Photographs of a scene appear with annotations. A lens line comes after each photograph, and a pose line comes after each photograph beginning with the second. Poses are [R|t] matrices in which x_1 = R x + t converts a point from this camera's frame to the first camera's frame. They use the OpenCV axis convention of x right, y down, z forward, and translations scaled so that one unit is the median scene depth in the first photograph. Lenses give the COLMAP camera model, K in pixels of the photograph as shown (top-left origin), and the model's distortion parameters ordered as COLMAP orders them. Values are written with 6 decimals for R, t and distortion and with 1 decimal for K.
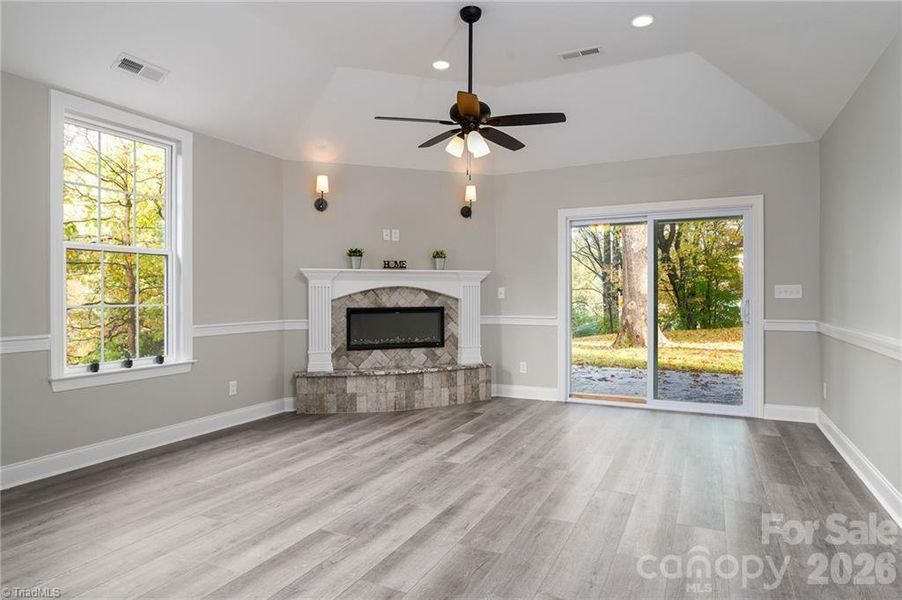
lens RADIAL K [[546.9, 0, 449.3], [0, 546.9, 297.2], [0, 0, 1]] dist [0.008418, -0.000864]
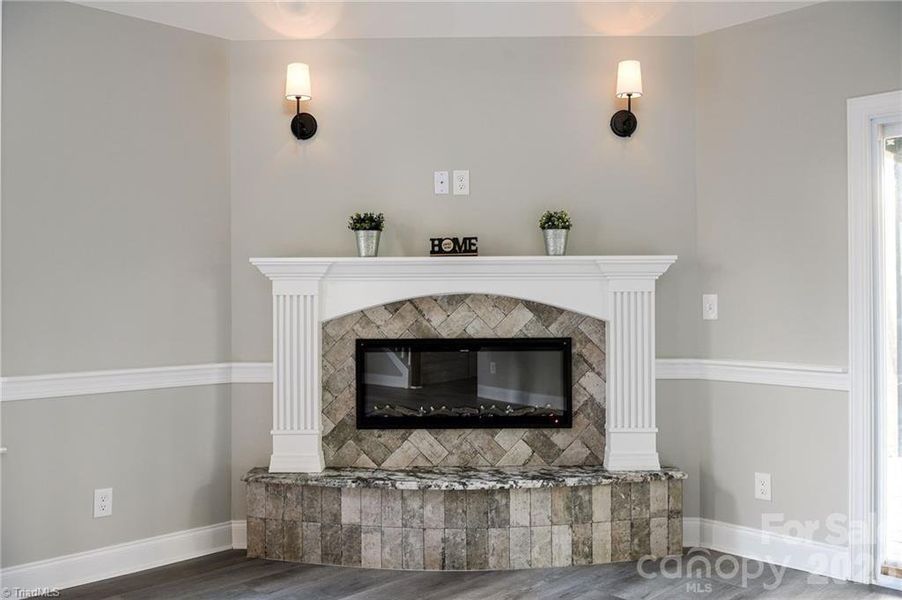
lens RADIAL K [[821.5, 0, 449.8], [0, 821.5, 294.2], [0, 0, 1]] dist [-0.008311, 0.000000]
pose [[0.943176, -0.001902, -0.332288, 0.125494], [0.000188, 0.999987, -0.005192, -0.015551], [0.332293, 0.004834, 0.943164, 0.350349]]
